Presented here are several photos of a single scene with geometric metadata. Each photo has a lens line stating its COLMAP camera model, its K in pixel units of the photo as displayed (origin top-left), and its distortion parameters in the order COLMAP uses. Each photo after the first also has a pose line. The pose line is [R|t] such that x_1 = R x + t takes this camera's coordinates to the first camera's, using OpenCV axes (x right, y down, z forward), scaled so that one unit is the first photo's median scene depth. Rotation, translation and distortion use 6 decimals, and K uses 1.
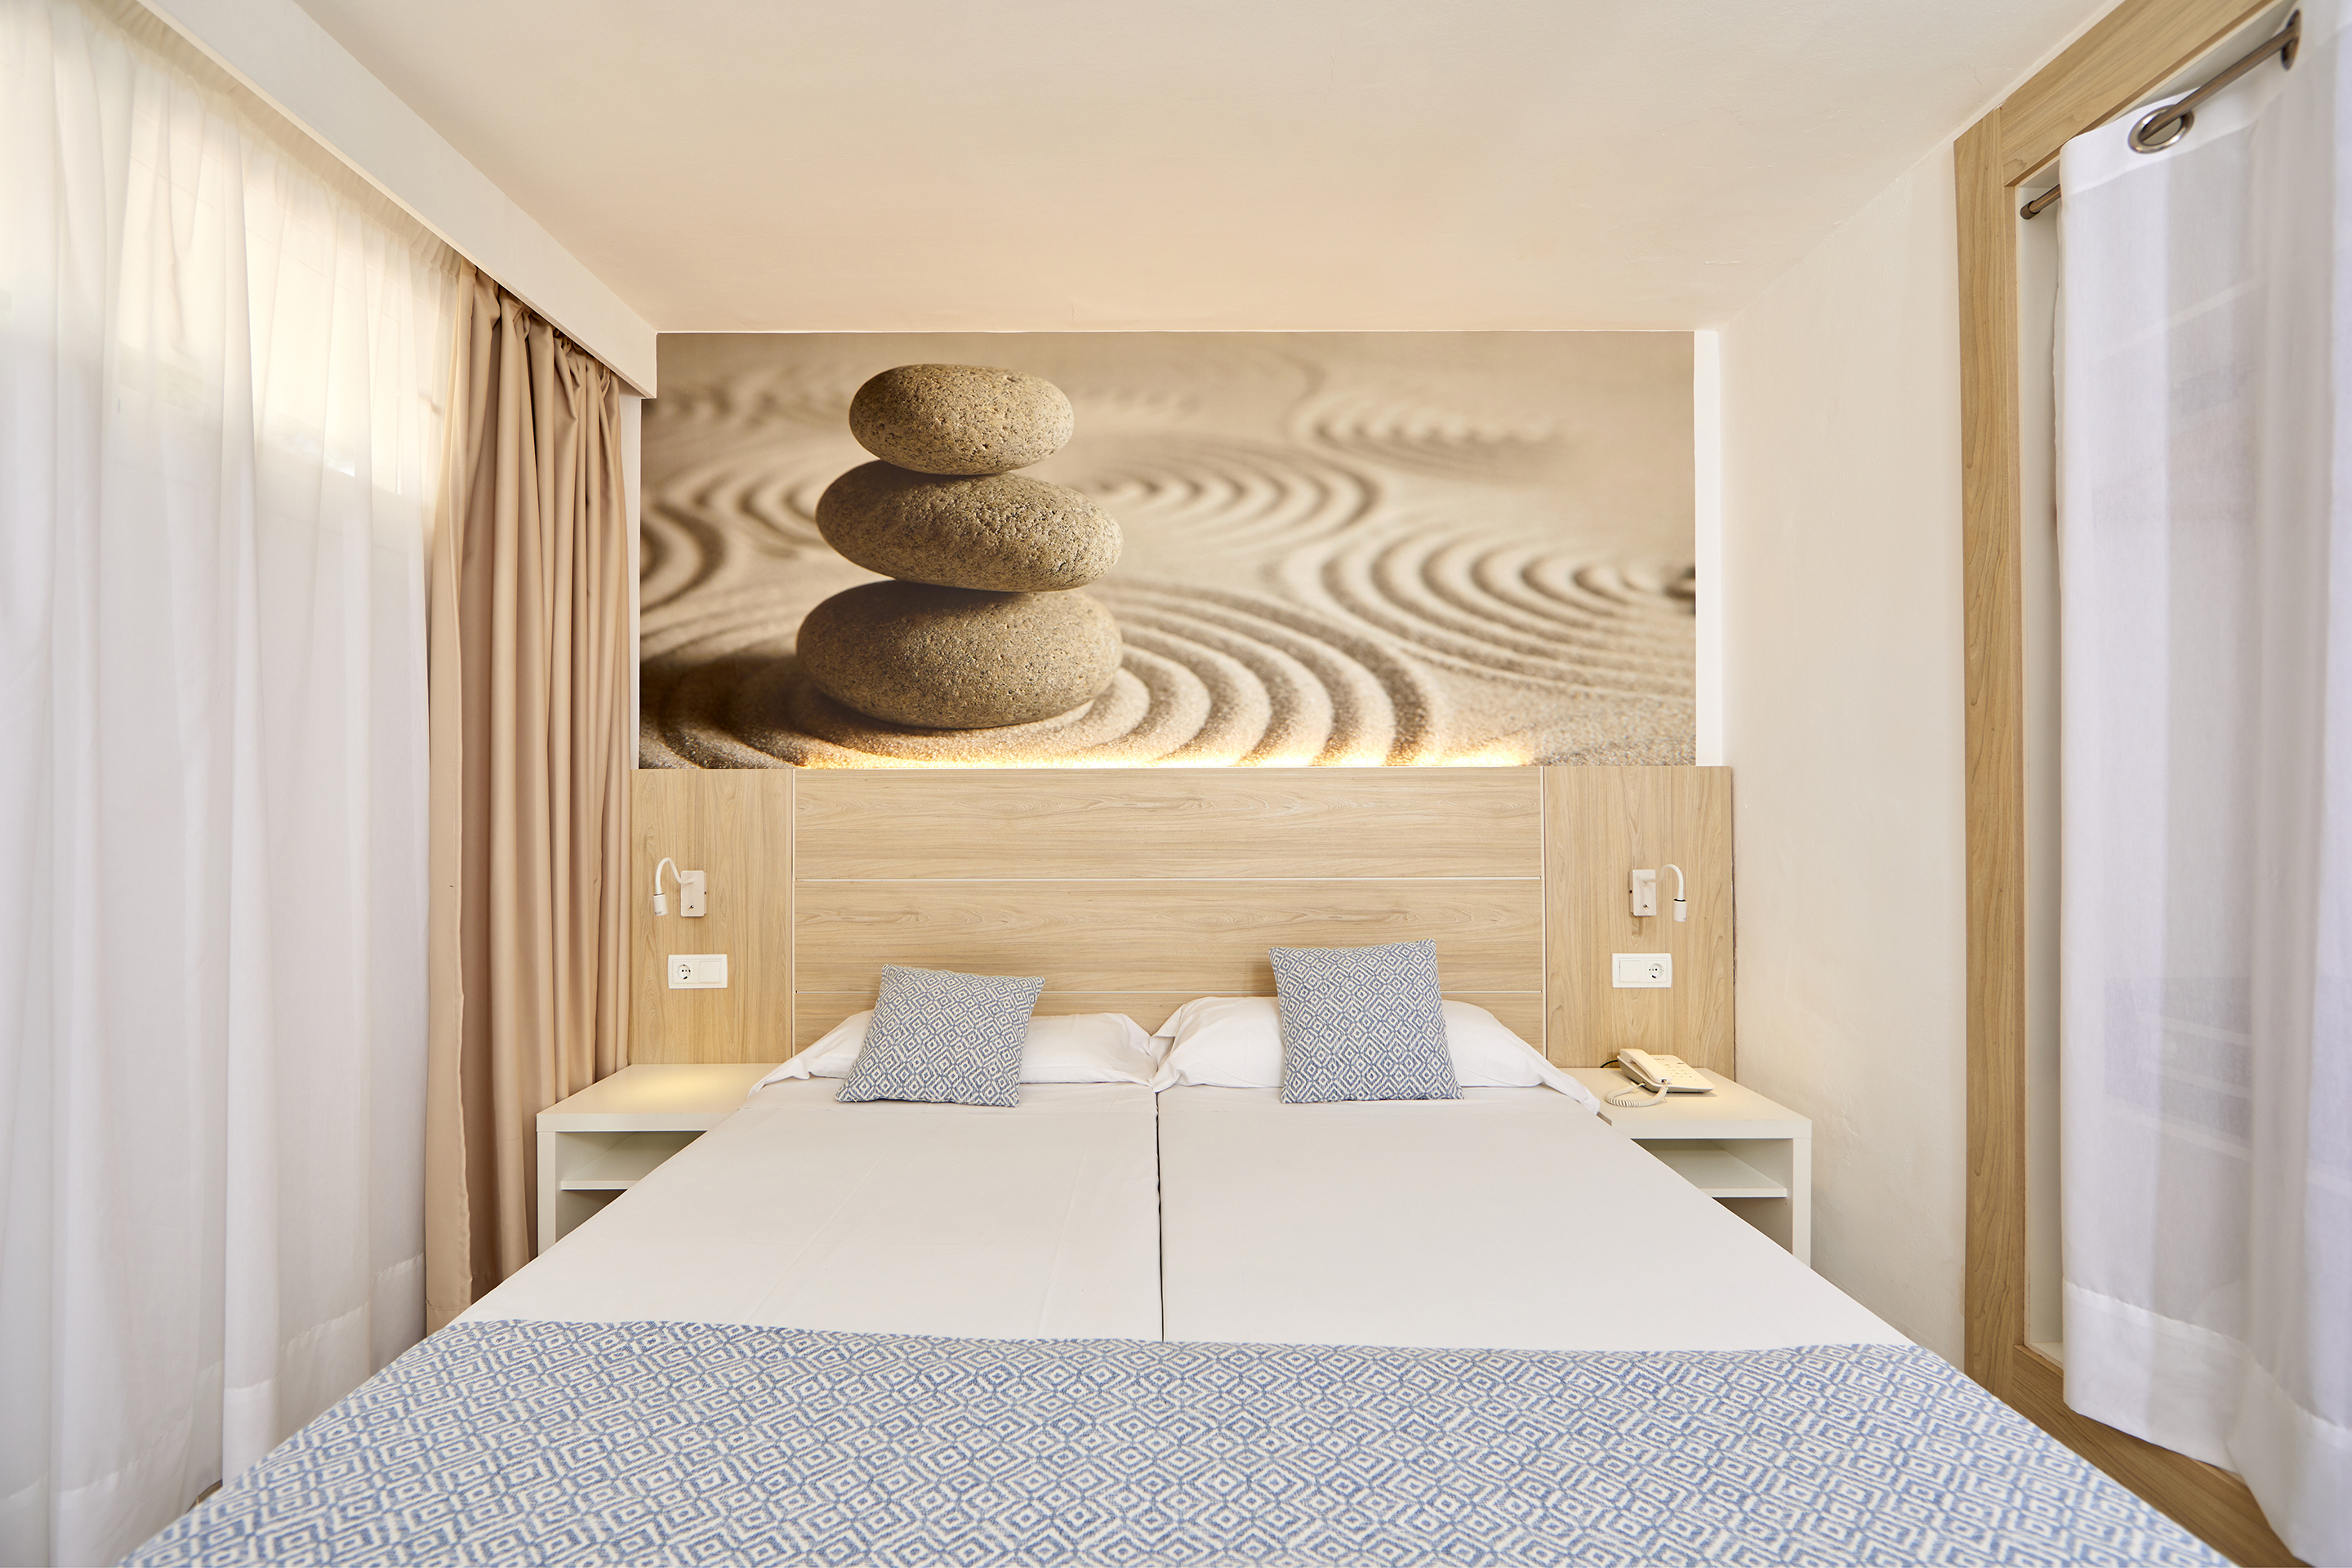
lens RADIAL K [[940.0, 0, 1173.9], [0, 940.0, 804.8], [0, 0, 1]] dist [-0.002573, 0.000177]
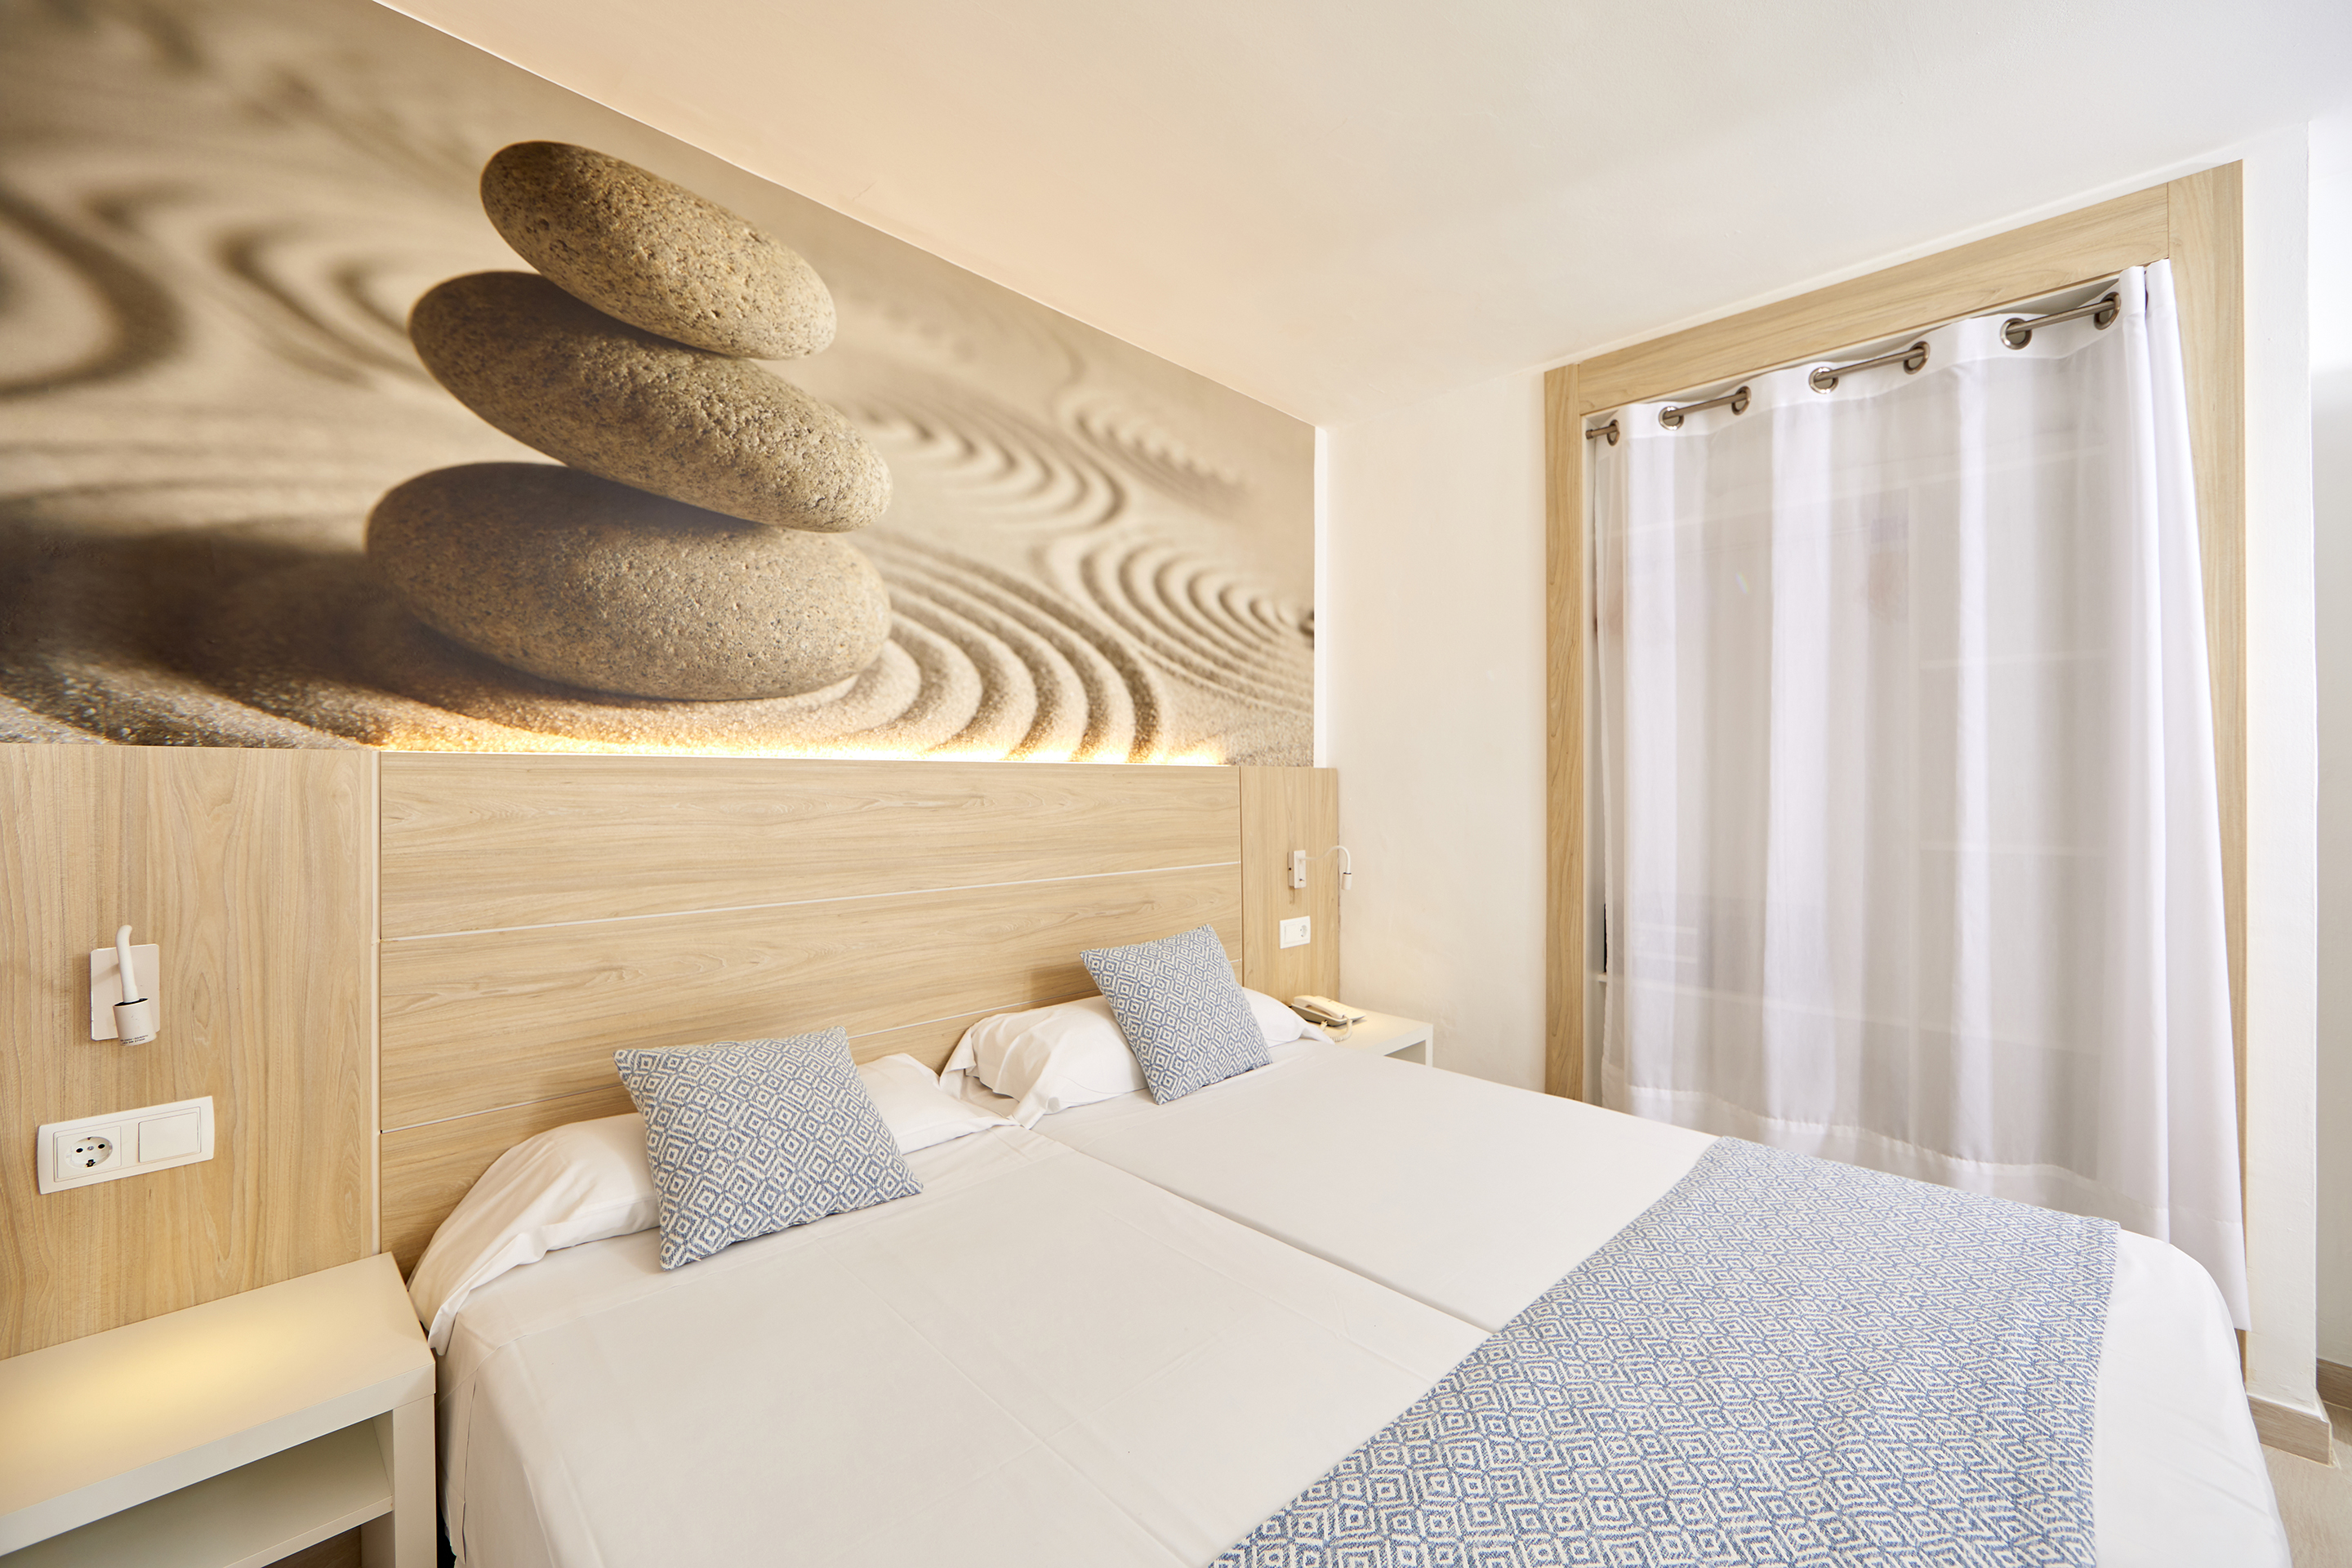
lens RADIAL K [[933.6, 0, 1176.0], [0, 933.6, 784.0], [0, 0, 1]] dist [0.002519, 0.000487]
pose [[0.699747, 0.000773, 0.714391, -0.473349], [-0.001248, 0.999999, 0.000140, -0.017990], [-0.714390, -0.000989, 0.699747, 0.240816]]
